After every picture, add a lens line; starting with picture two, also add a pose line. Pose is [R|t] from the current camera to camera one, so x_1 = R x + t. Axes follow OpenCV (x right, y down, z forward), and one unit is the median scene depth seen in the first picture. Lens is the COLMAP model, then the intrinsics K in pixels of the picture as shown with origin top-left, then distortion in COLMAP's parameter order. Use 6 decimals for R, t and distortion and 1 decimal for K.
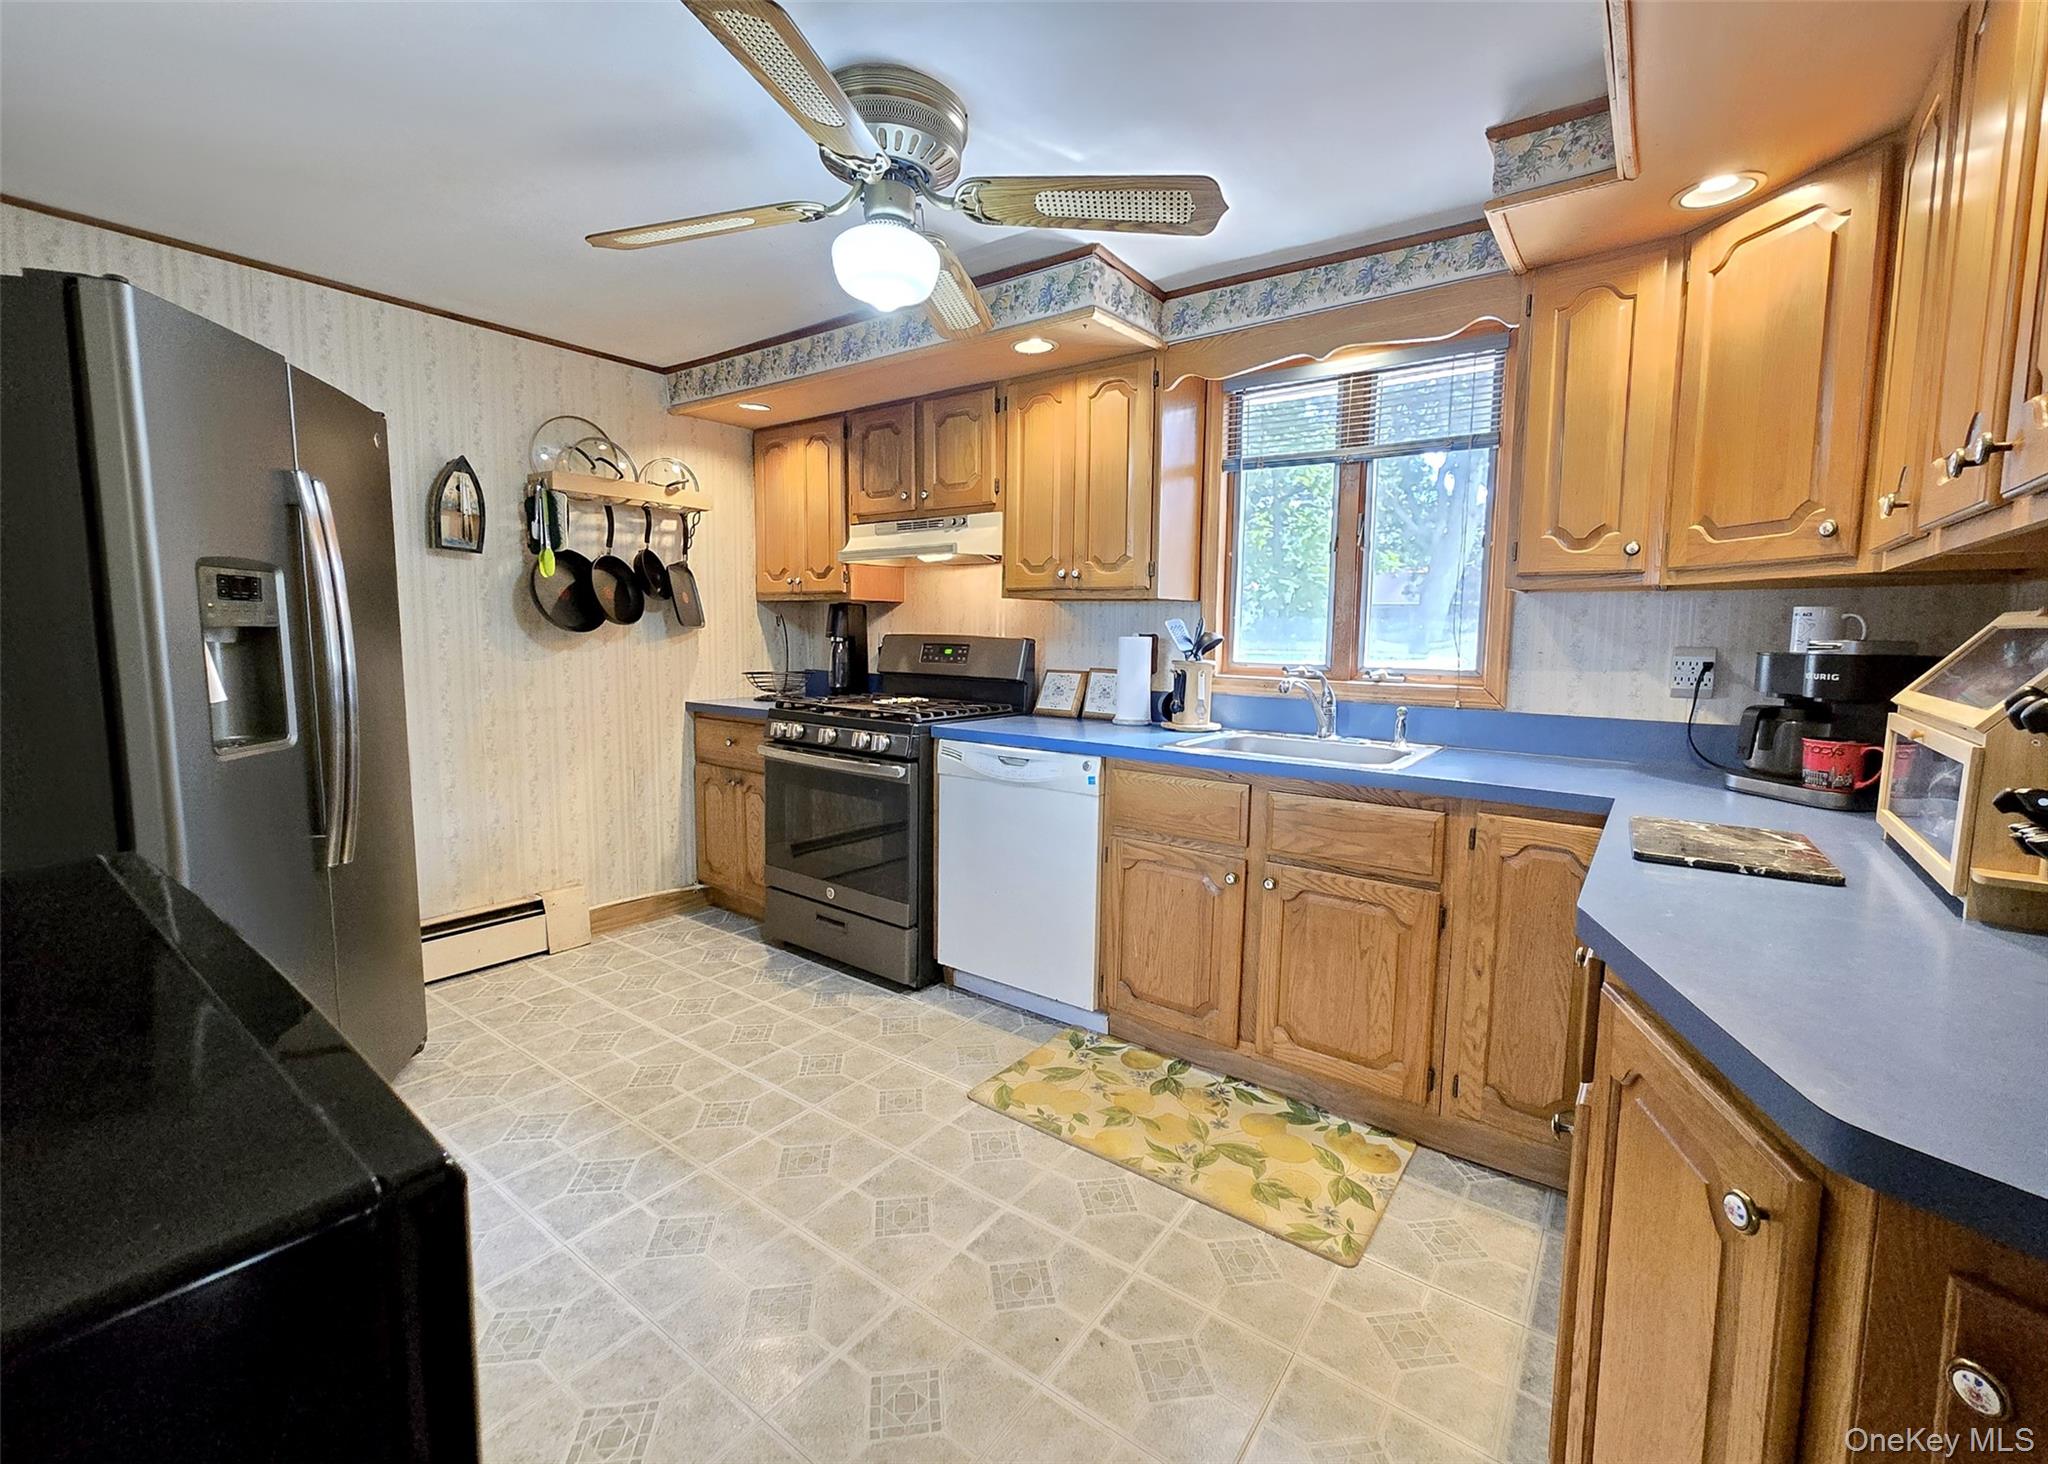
lens RADIAL K [[854.4, 0, 1009.2], [0, 854.4, 727.4], [0, 0, 1]] dist [-0.009615, -0.000020]
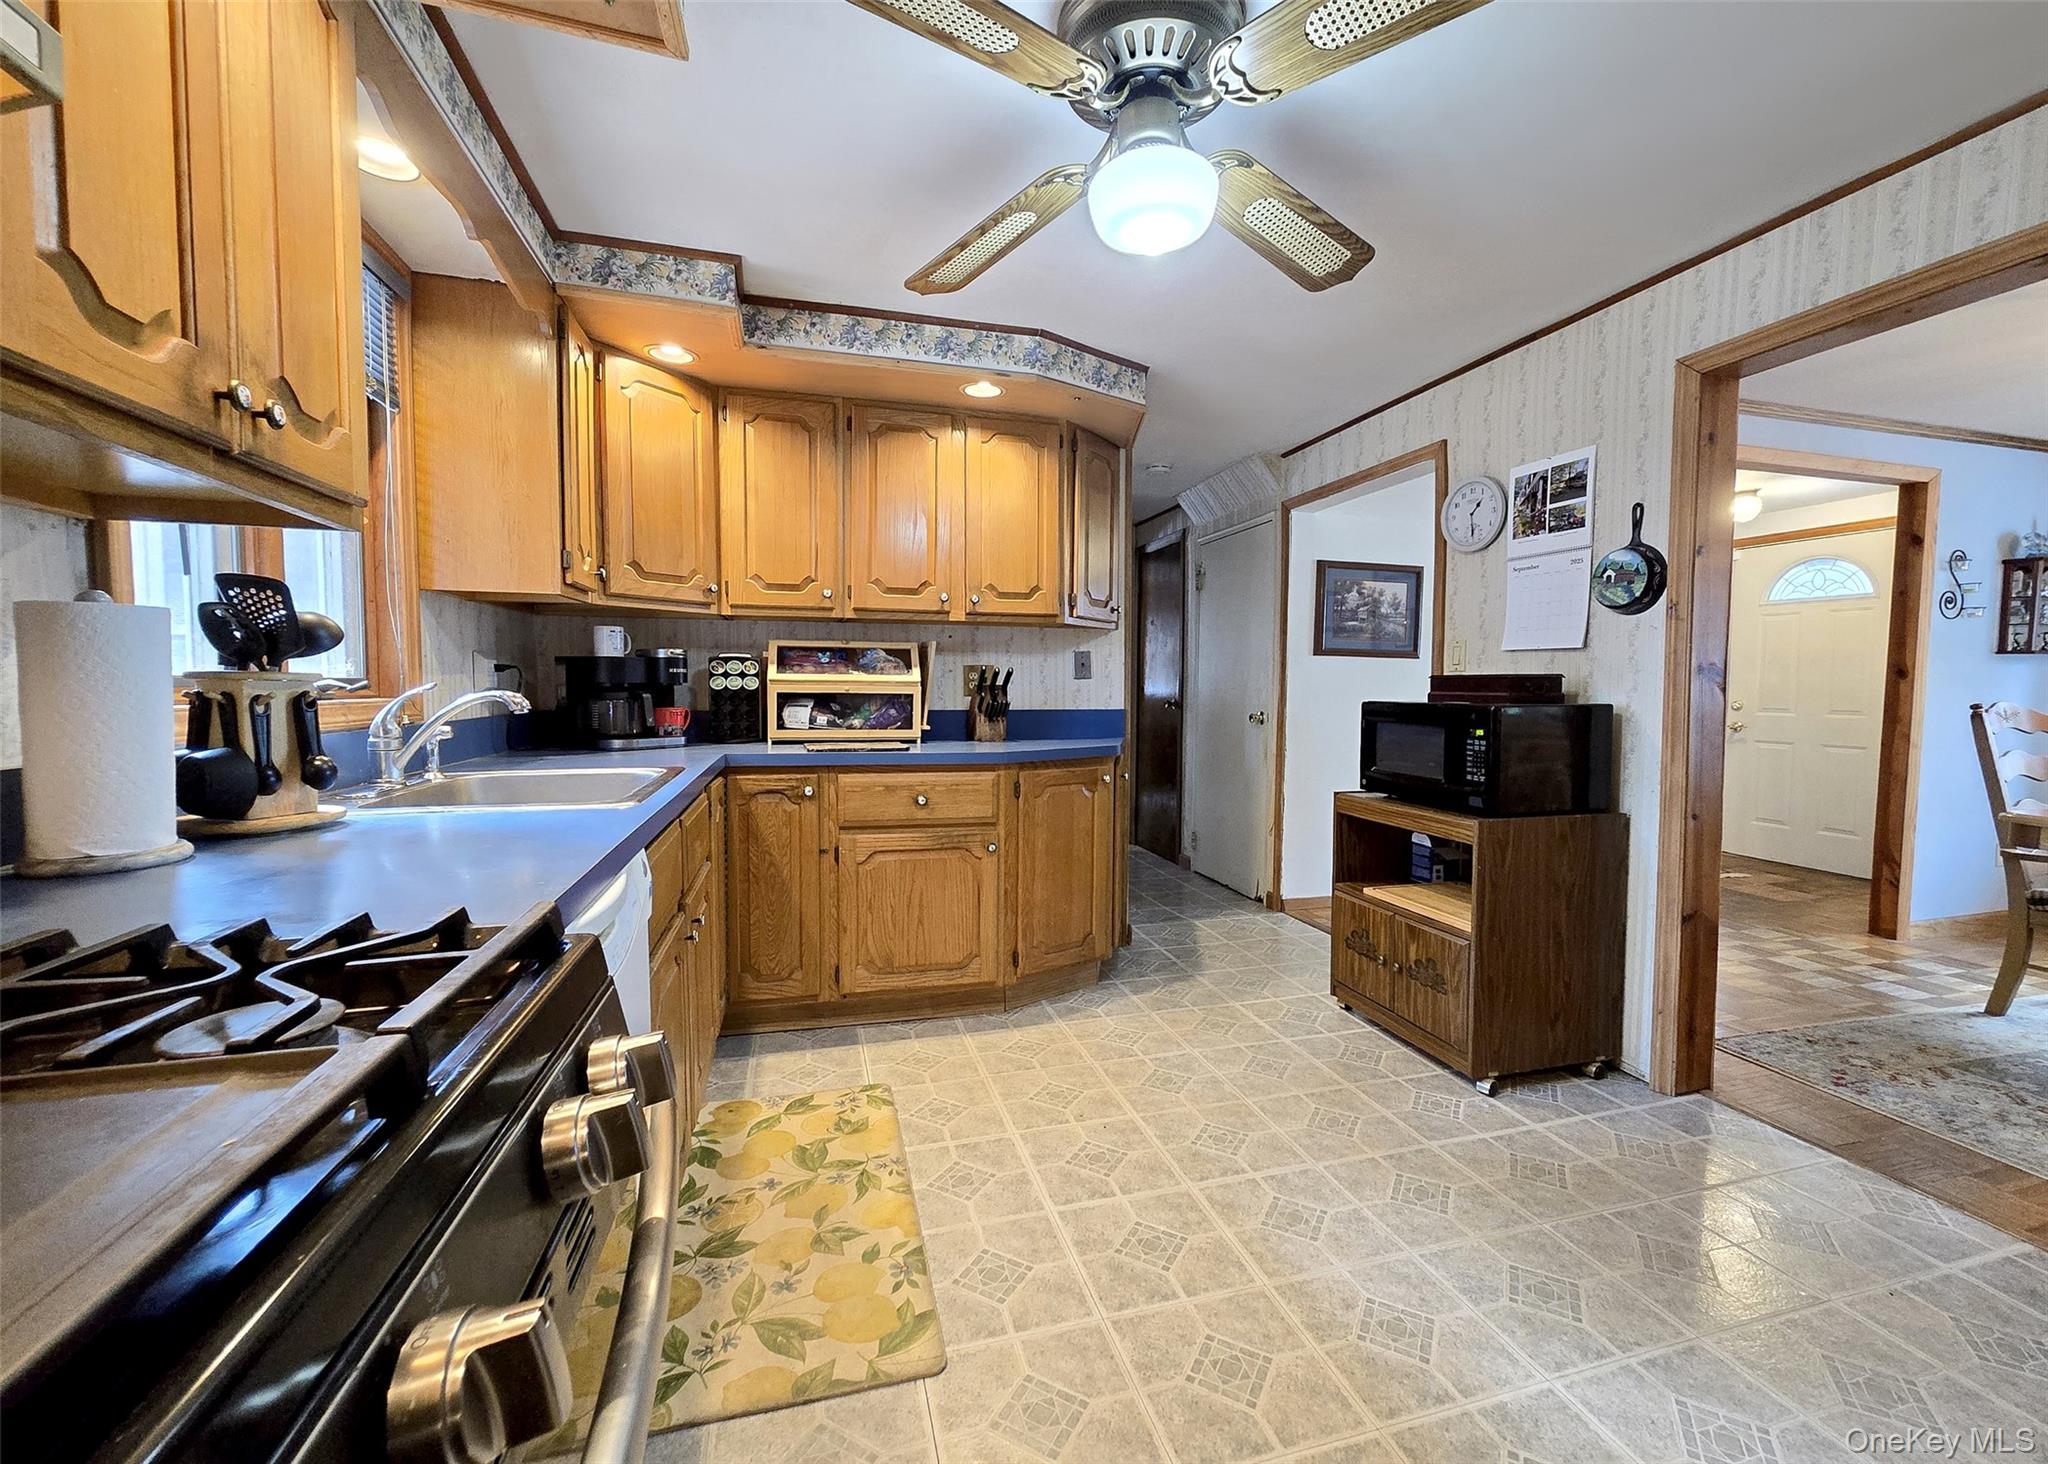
lens RADIAL K [[854.4, 0, 1016.9], [0, 854.4, 720.8], [0, 0, 1]] dist [-0.009615, -0.000020]
pose [[-0.789178, -0.048201, 0.612270, -0.497379], [0.044889, 0.989722, 0.135775, -0.122661], [-0.612522, 0.134635, -0.778903, 1.553106]]
